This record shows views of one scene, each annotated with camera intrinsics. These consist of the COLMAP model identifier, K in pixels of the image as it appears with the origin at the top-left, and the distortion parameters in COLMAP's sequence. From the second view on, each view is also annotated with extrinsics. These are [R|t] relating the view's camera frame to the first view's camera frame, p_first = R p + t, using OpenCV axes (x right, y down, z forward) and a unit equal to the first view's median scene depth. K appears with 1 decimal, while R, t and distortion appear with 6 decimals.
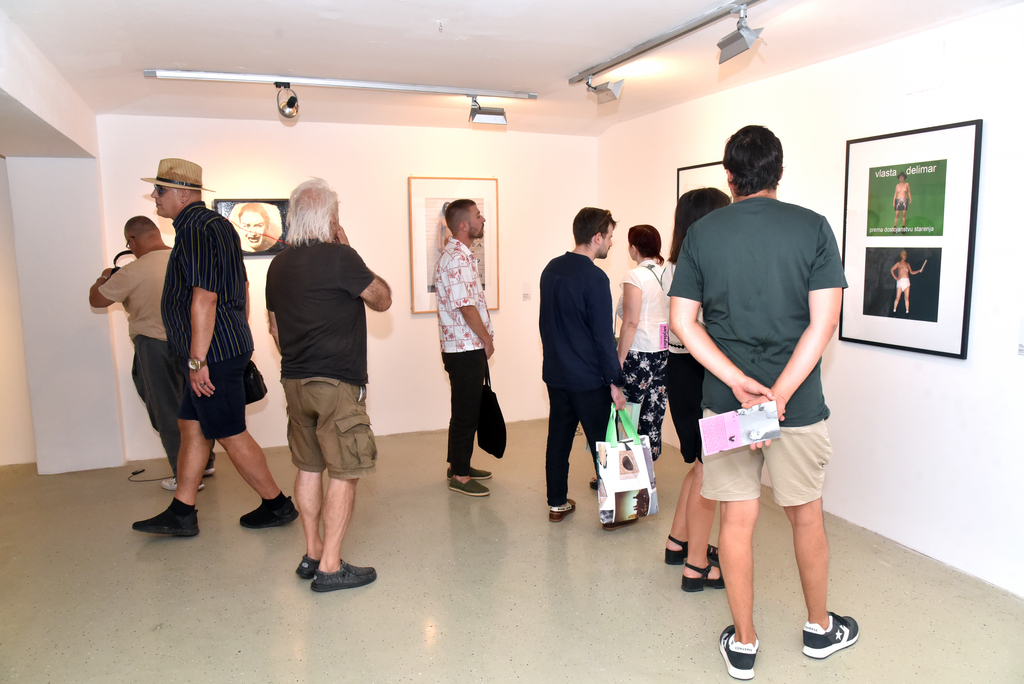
lens RADIAL K [[728.7, 0, 496.9], [0, 728.7, 343.5], [0, 0, 1]] dist [-0.112996, 0.042601]
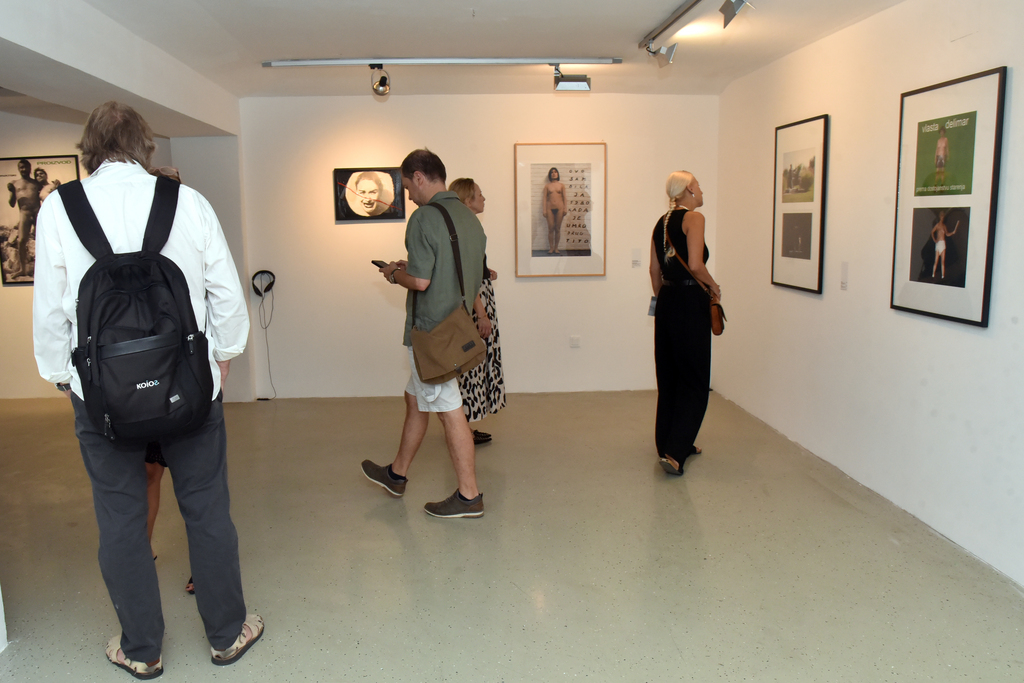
lens RADIAL K [[826.2, 0, 438.5], [0, 826.2, 339.1], [0, 0, 1]] dist [-0.109056, 0.046075]
pose [[0.935534, 0.046839, -0.350116, 0.321180], [-0.041223, 0.998874, 0.023482, 0.038447], [0.350822, -0.007535, 0.936412, -0.209664]]
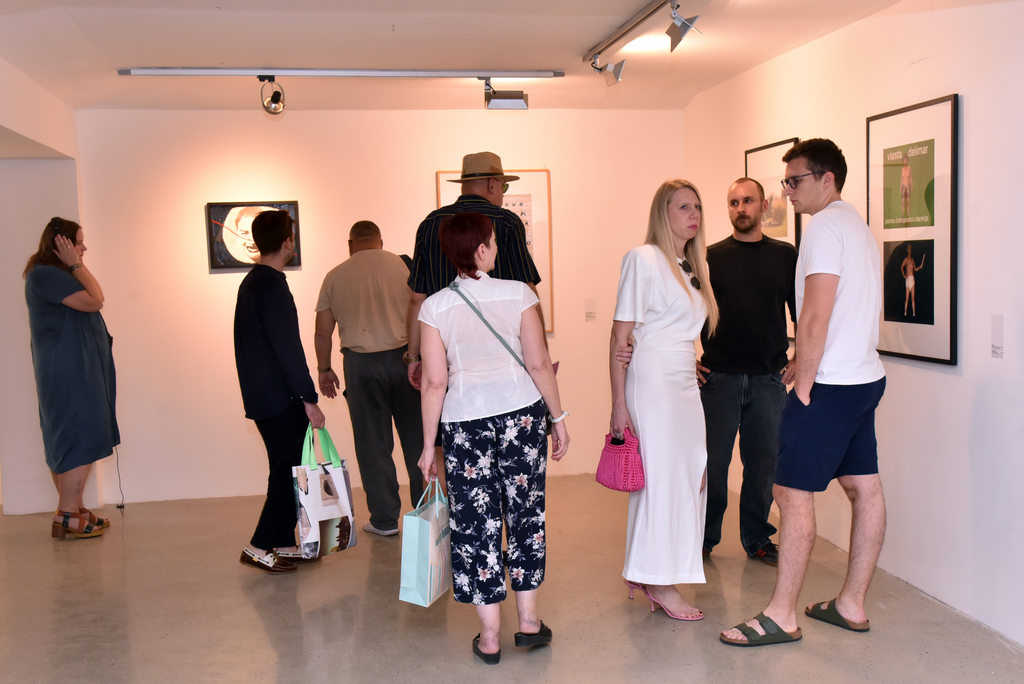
lens RADIAL K [[1205.5, 0, 512.0], [0, 1205.5, 342.0], [0, 0, 1]] dist [0.006485, 0.010481]
pose [[0.980568, -0.004873, -0.196117, 0.377355], [-0.007425, 0.998053, -0.061921, 0.080641], [0.196037, 0.062174, 0.978623, -0.521231]]
